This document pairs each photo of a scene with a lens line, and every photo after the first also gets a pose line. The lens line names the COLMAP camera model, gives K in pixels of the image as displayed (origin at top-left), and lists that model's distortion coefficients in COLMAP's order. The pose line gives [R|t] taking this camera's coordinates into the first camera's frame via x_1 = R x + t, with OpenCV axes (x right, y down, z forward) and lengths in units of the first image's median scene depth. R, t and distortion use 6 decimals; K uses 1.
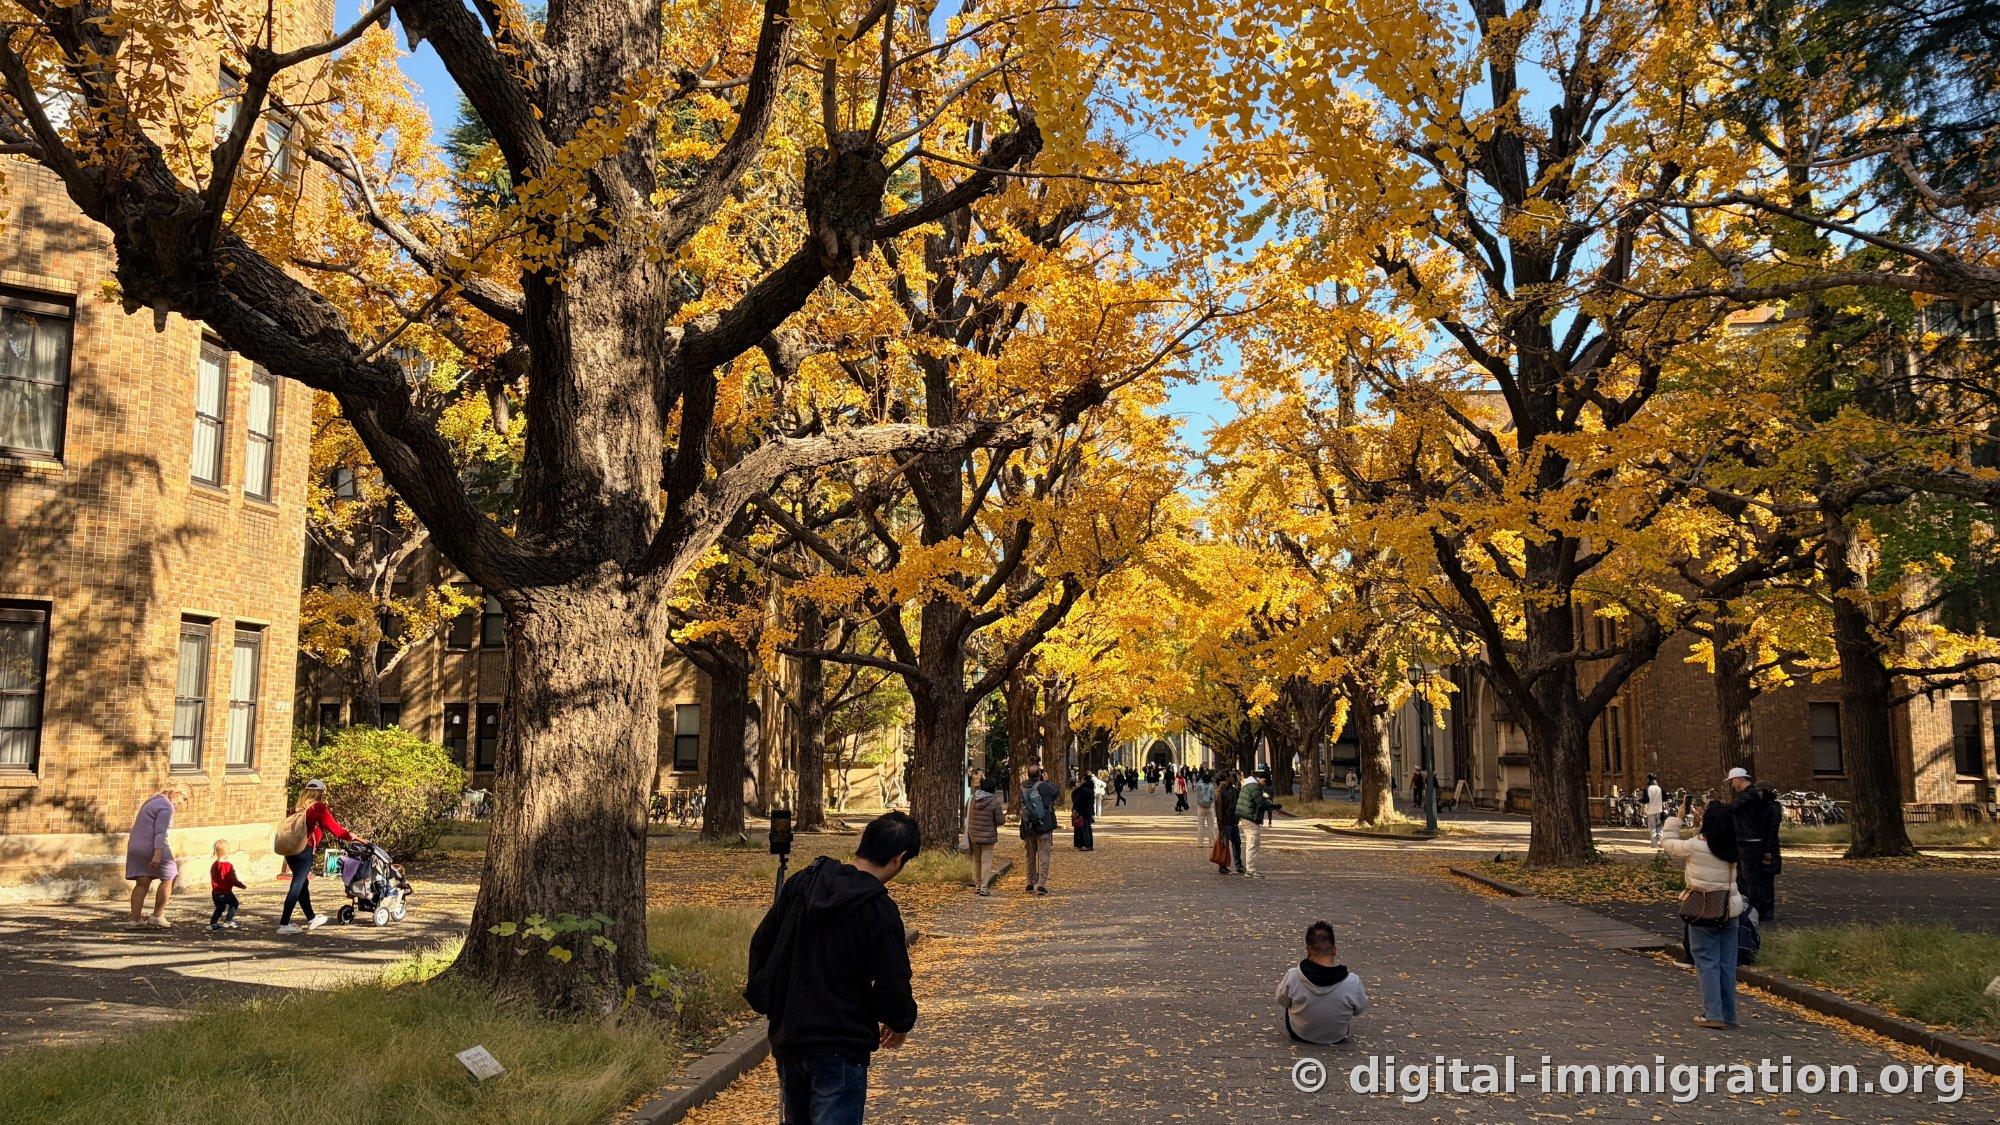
lens RADIAL K [[1480.4, 0, 1000.0], [0, 1480.4, 562.5], [0, 0, 1]] dist [0.144716, -0.475535]
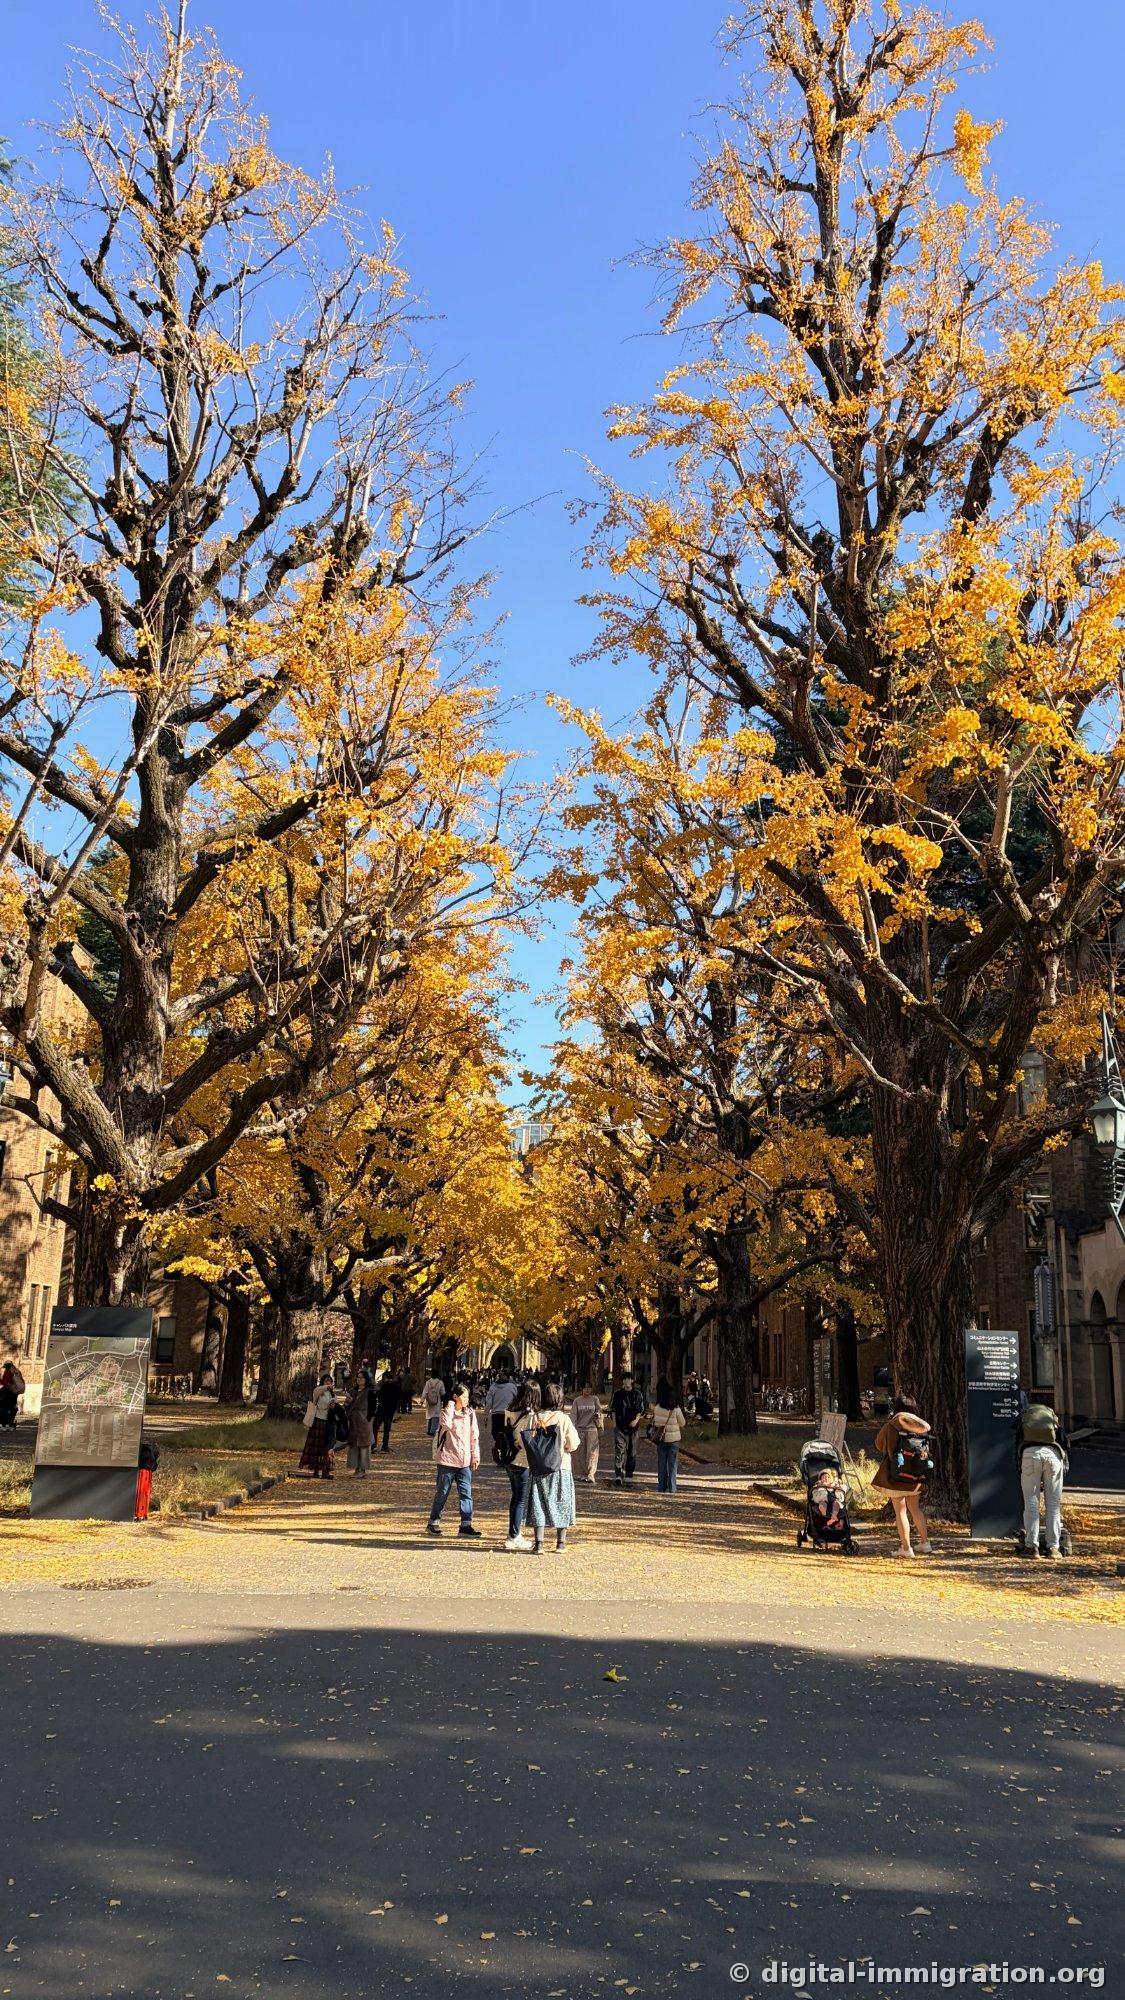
lens RADIAL K [[1480.4, 0, 581.9], [0, 1480.4, 997.9], [0, 0, 1]] dist [0.144716, -0.475535]
pose [[0.987969, 0.064179, 0.140703, -0.040831], [-0.048794, 0.992712, -0.110193, -0.083763], [-0.146750, 0.102002, 0.983900, -0.620980]]
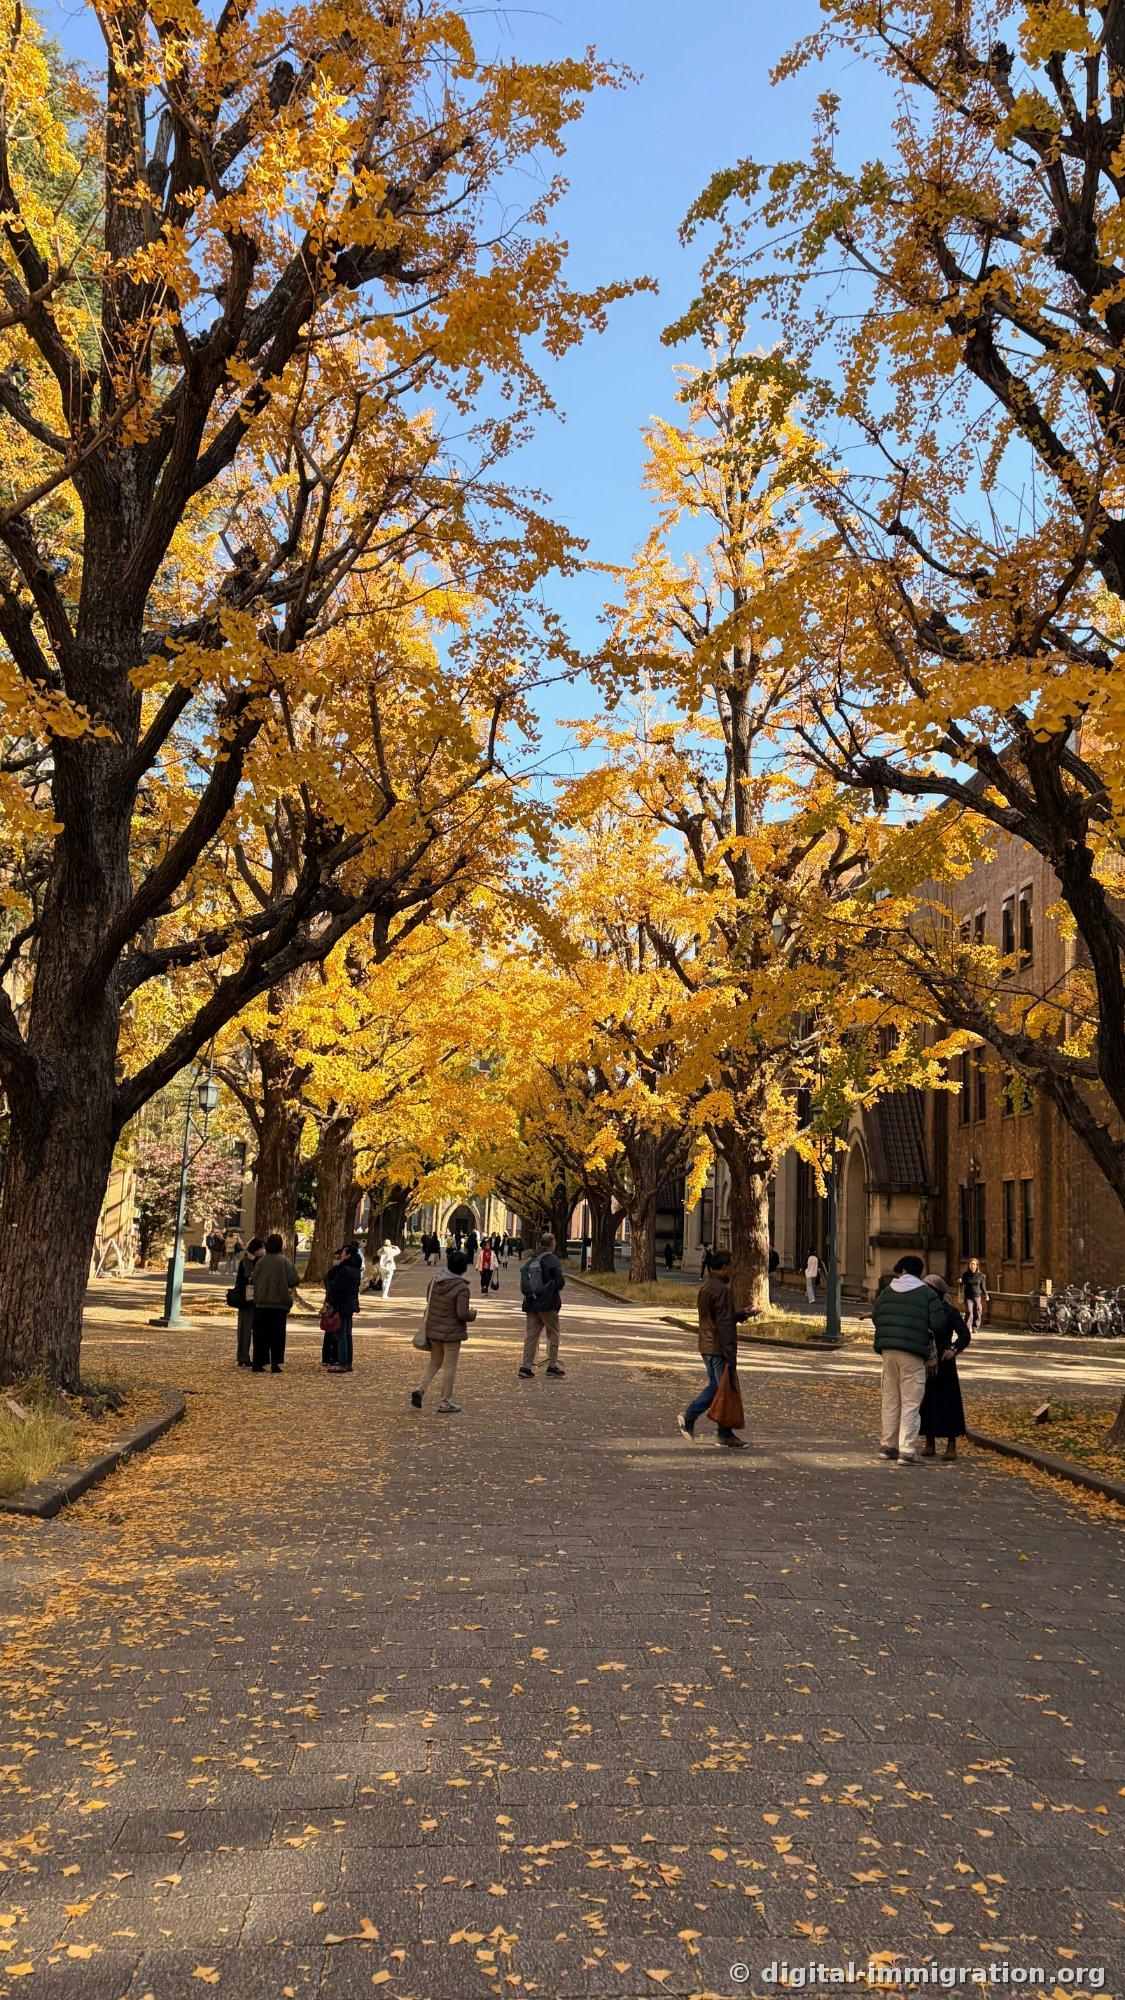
lens RADIAL K [[1480.4, 0, 581.9], [0, 1480.4, 997.9], [0, 0, 1]] dist [0.144716, -0.475535]
pose [[0.982003, 0.063768, 0.177776, 0.024477], [-0.060233, 0.997866, -0.025217, 0.034244], [-0.179005, 0.014056, 0.983748, 0.253726]]
